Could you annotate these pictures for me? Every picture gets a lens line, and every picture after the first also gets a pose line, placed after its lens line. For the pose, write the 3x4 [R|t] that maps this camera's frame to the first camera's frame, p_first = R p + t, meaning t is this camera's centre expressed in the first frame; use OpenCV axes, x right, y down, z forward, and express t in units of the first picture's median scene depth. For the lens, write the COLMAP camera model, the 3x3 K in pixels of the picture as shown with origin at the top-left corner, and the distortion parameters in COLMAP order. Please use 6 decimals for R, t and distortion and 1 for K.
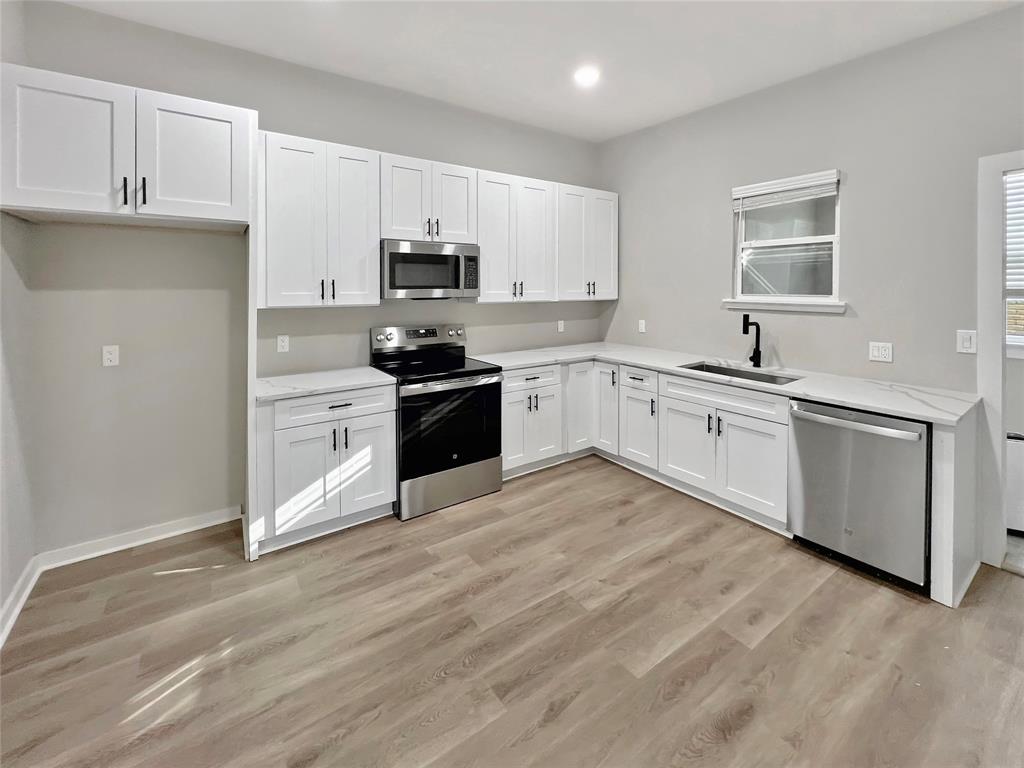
lens RADIAL K [[407.5, 0, 507.5], [0, 407.5, 379.7], [0, 0, 1]] dist [-0.000290, -0.000108]
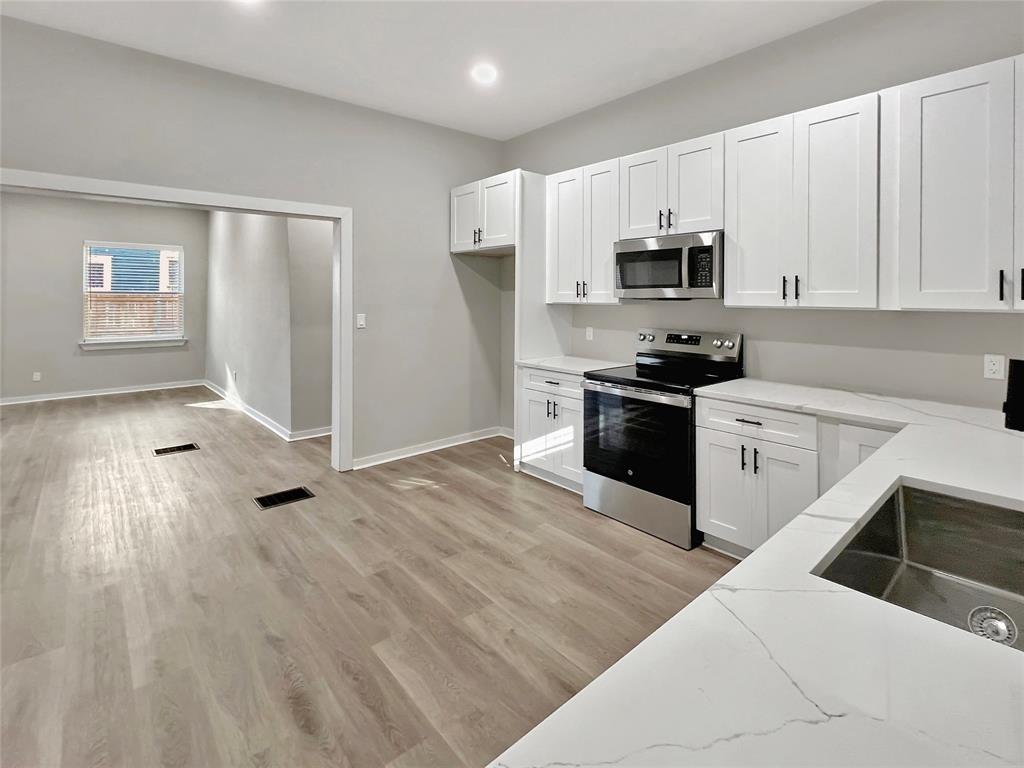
lens RADIAL K [[407.5, 0, 507.5], [0, 407.5, 379.7], [0, 0, 1]] dist [-0.000290, -0.000108]
pose [[0.213794, 0.203828, -0.955378, 0.945285], [-0.220409, 0.962836, 0.156097, -0.135514], [0.951689, 0.177201, 0.250774, 0.705968]]
